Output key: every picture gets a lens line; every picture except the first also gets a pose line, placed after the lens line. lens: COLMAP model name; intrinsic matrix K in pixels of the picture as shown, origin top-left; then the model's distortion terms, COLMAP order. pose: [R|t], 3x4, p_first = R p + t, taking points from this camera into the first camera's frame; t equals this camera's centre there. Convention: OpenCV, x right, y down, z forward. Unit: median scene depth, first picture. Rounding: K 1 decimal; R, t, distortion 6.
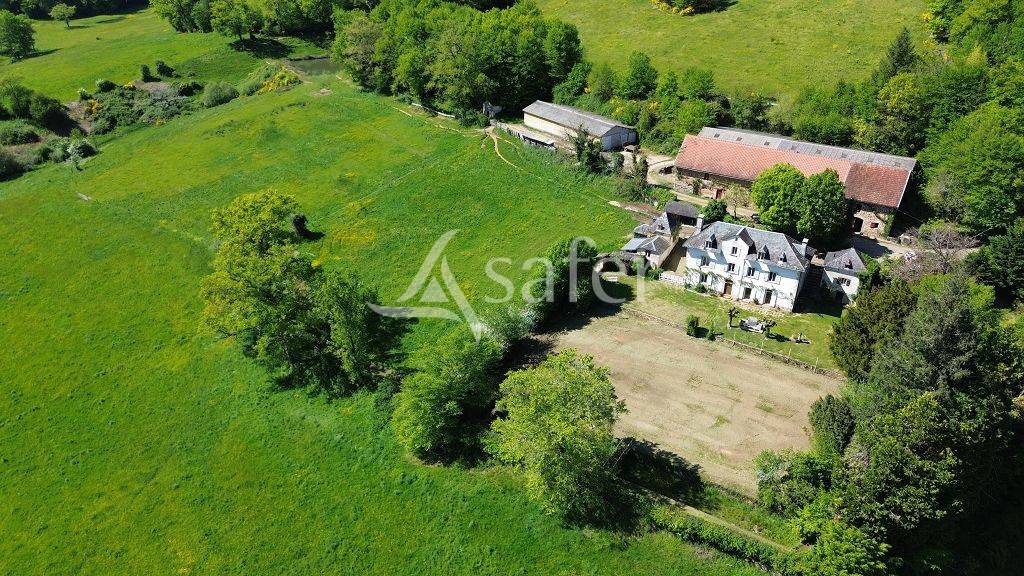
lens RADIAL K [[752.9, 0, 512.0], [0, 752.9, 288.0], [0, 0, 1]] dist [0.082111, -0.069779]
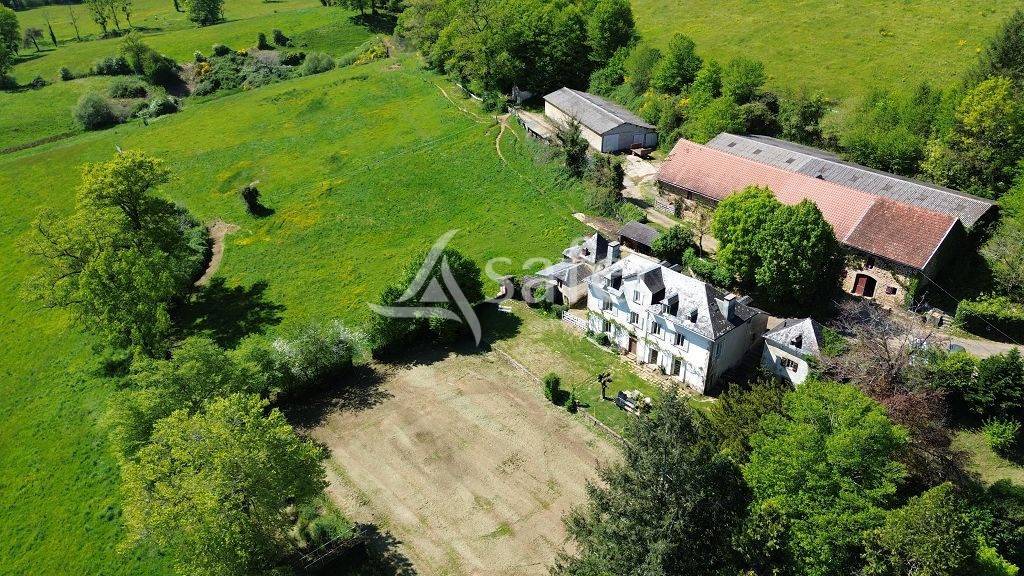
lens RADIAL K [[752.9, 0, 512.0], [0, 752.9, 288.0], [0, 0, 1]] dist [0.082111, -0.069779]
pose [[0.948455, 0.146683, -0.280922, 0.302596], [-0.146507, 0.988970, 0.021750, -0.043578], [0.281014, 0.020528, 0.959484, 0.213486]]
